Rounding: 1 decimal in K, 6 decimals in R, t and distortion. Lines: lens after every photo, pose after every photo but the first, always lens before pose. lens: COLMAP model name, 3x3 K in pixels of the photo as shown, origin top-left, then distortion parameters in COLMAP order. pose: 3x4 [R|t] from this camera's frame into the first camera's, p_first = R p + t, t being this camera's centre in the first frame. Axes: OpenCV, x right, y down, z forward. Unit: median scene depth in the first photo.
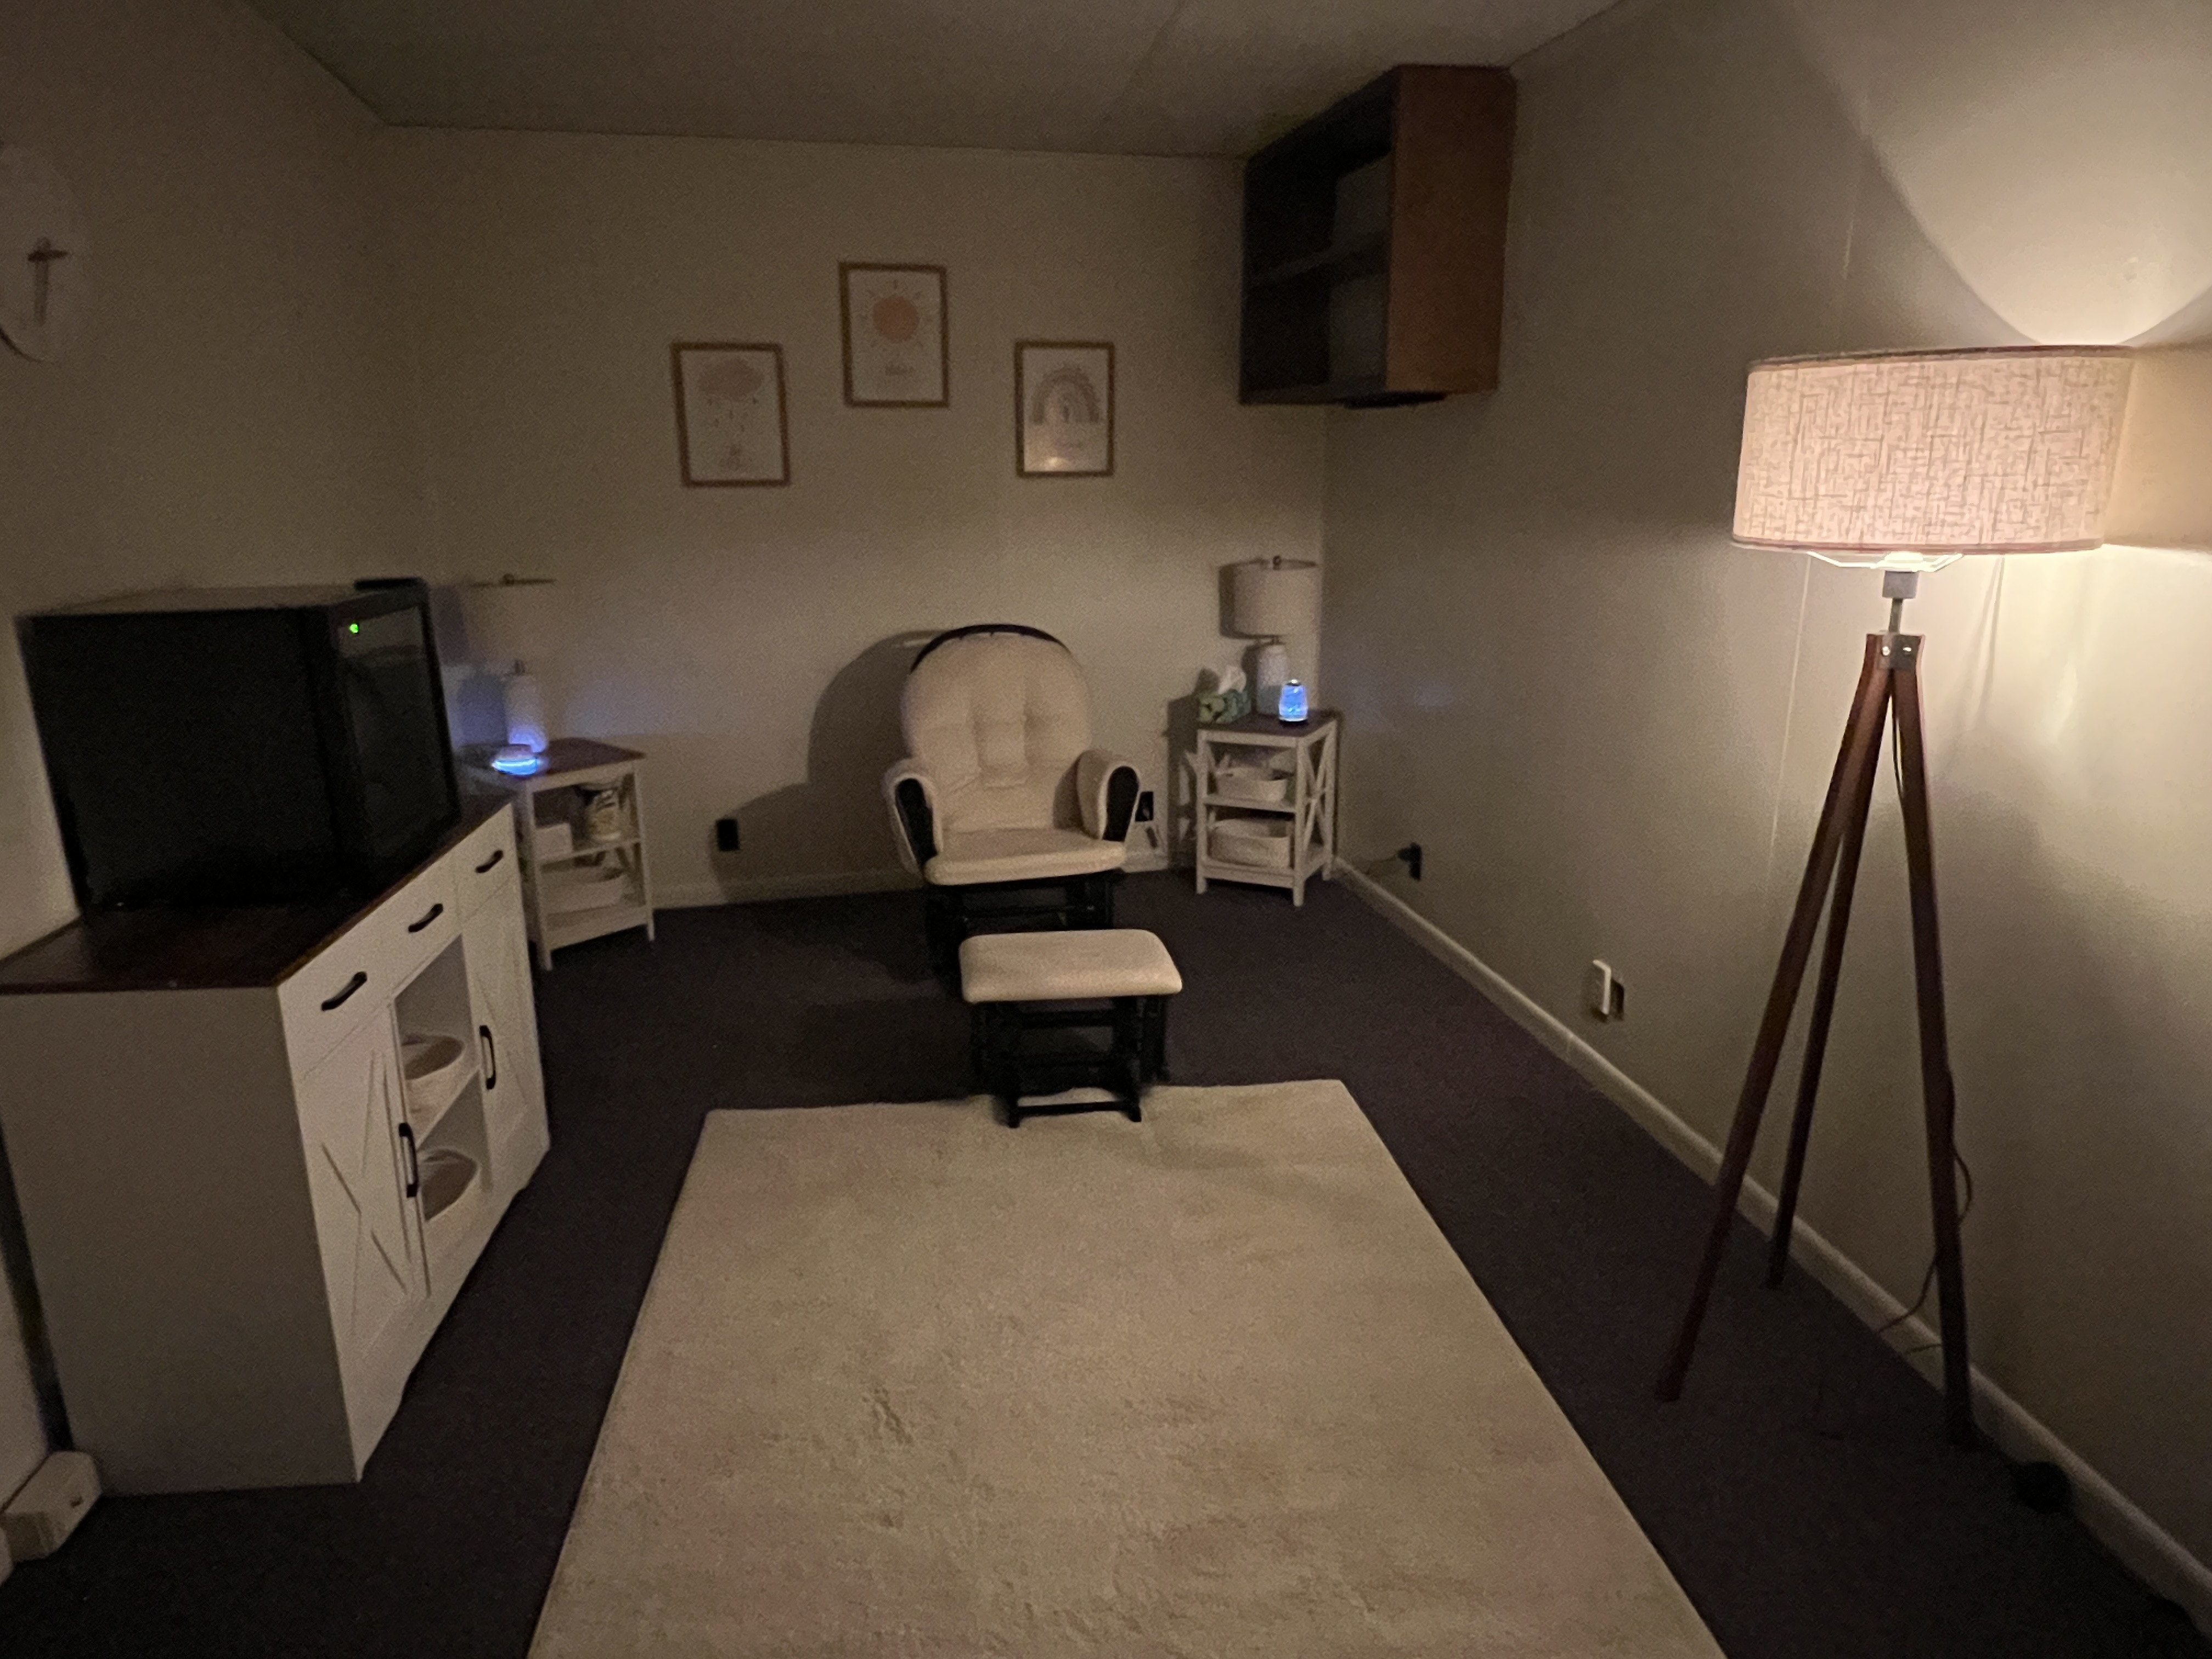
lens RADIAL K [[1366.3, 0, 1106.0], [0, 1366.3, 829.5], [0, 0, 1]] dist [-0.000082, -0.000047]
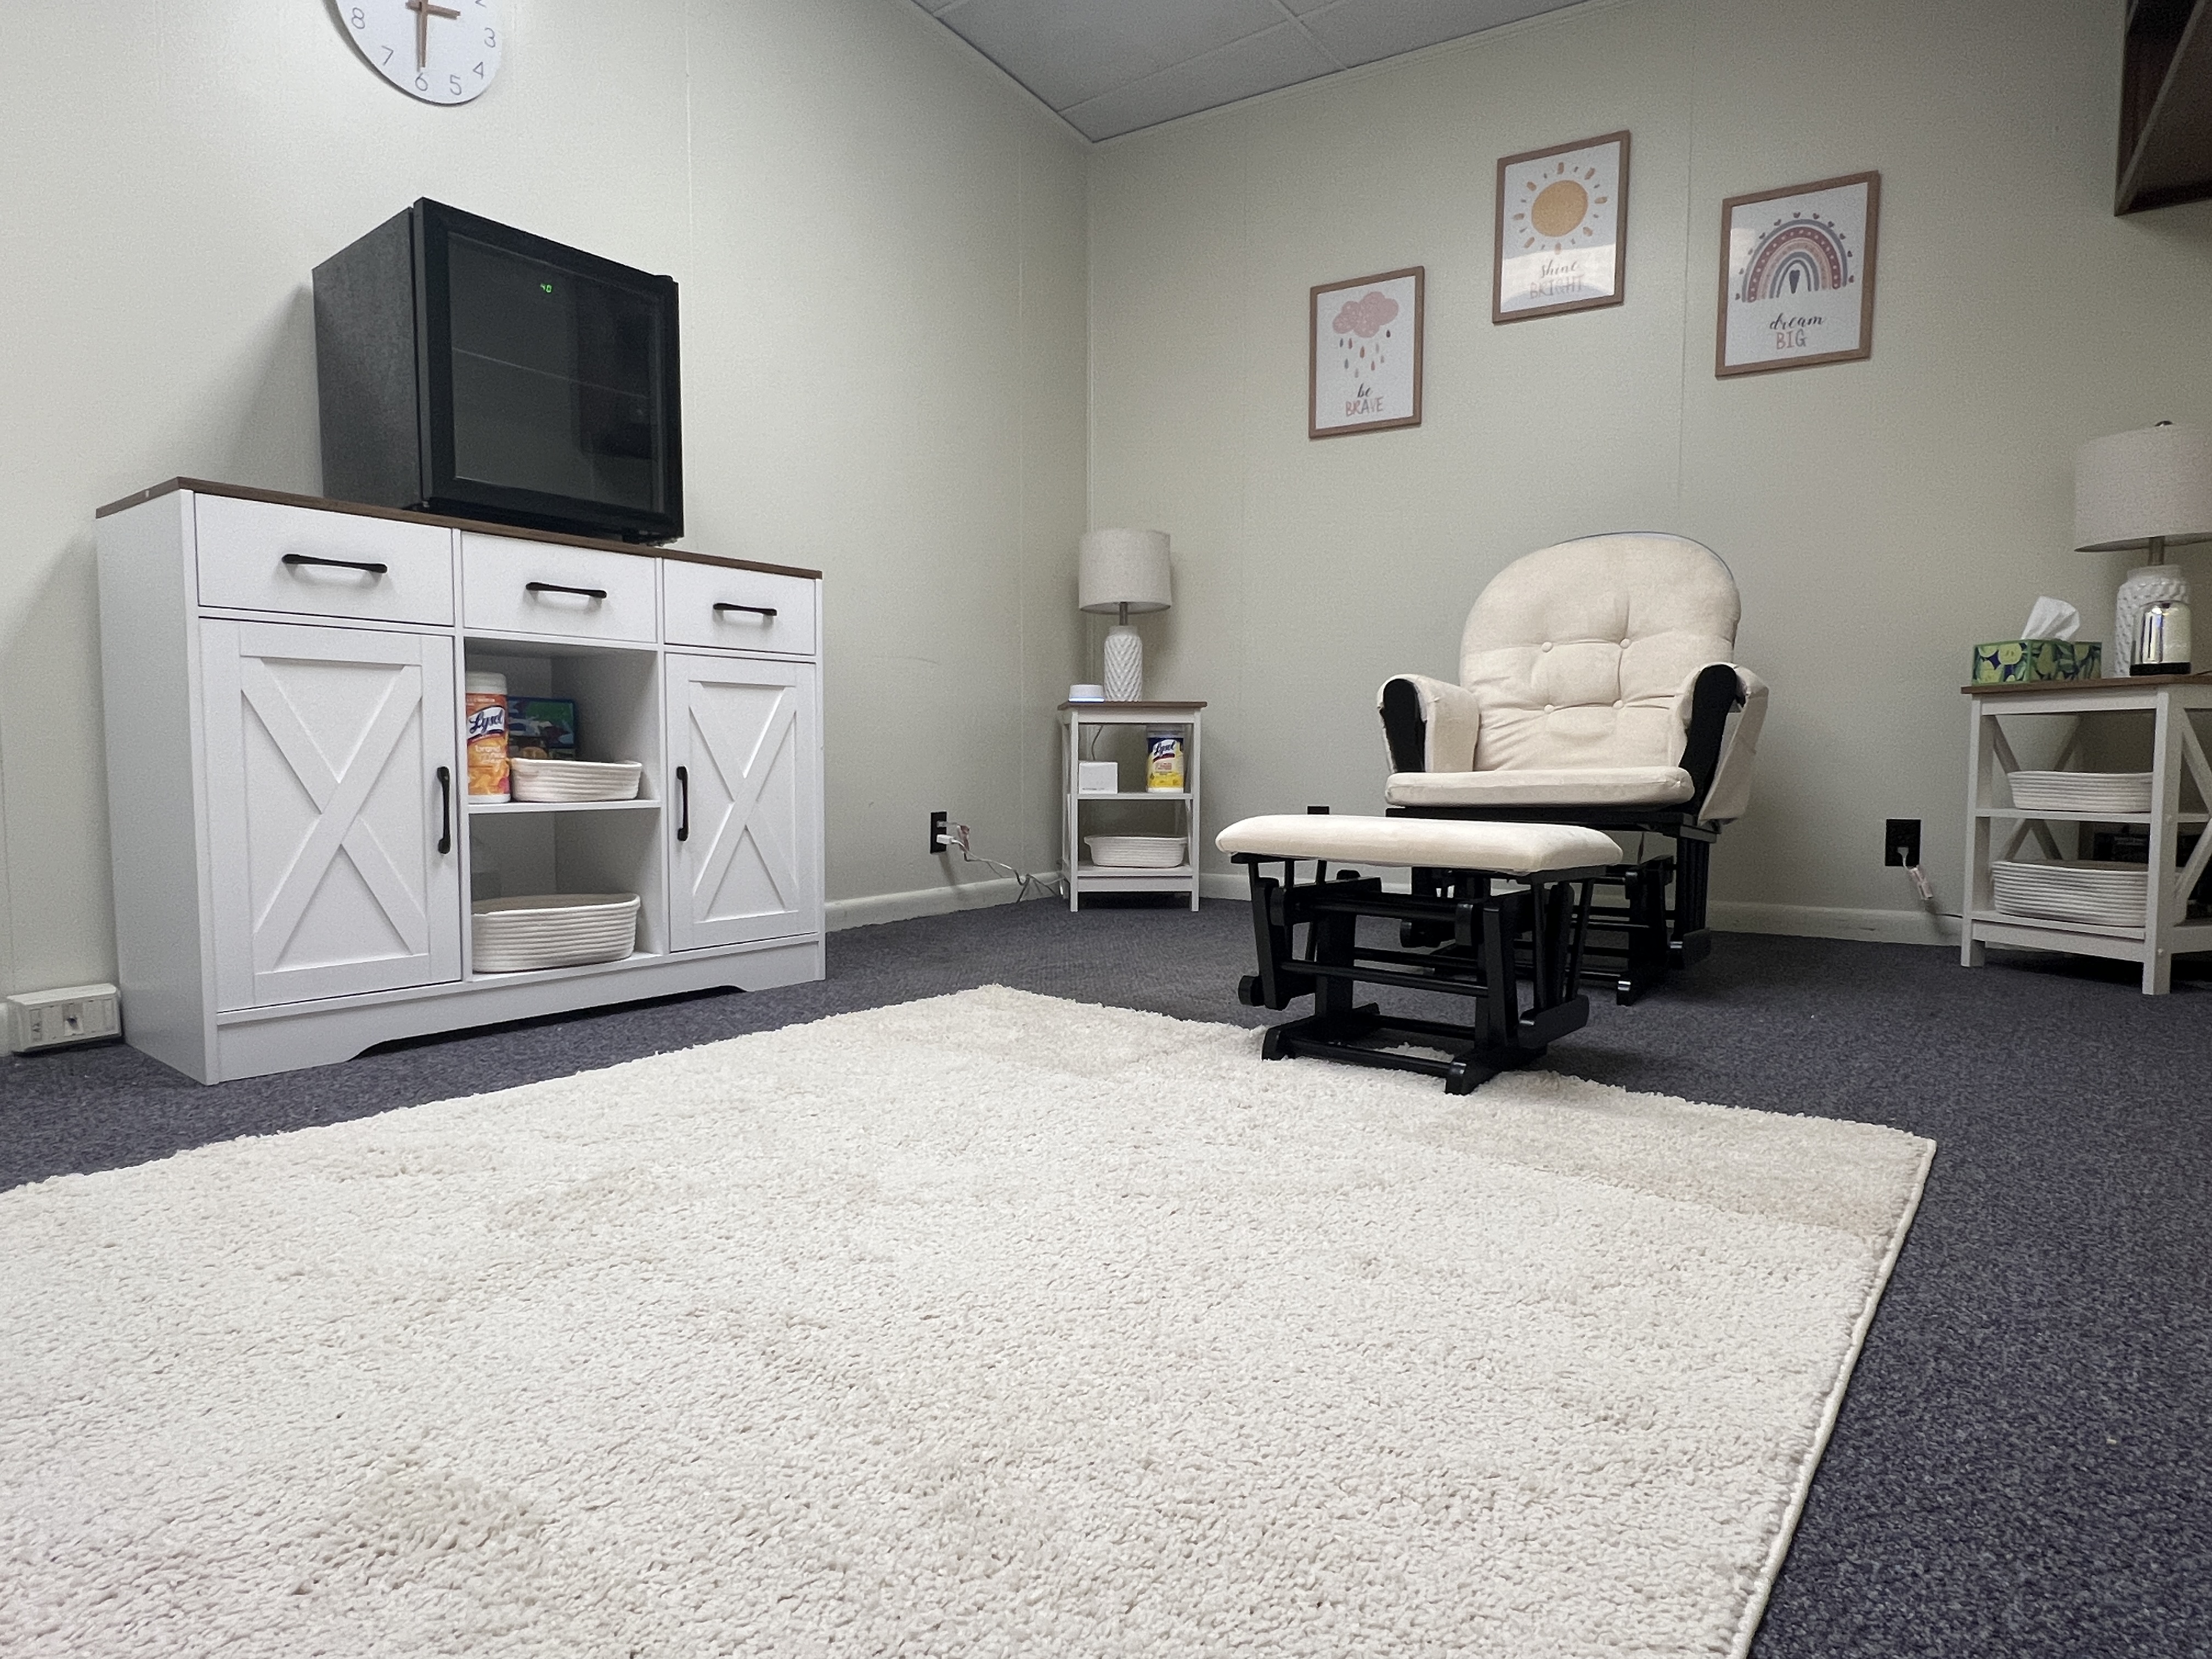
lens RADIAL K [[1255.2, 0, 1106.0], [0, 1255.2, 829.5], [0, 0, 1]] dist [-0.000827, -0.000421]
pose [[0.708751, 0.047726, -0.703843, 0.205857], [-0.187536, 0.974556, -0.122761, 0.139355], [0.680076, 0.219002, 0.699668, 0.363469]]
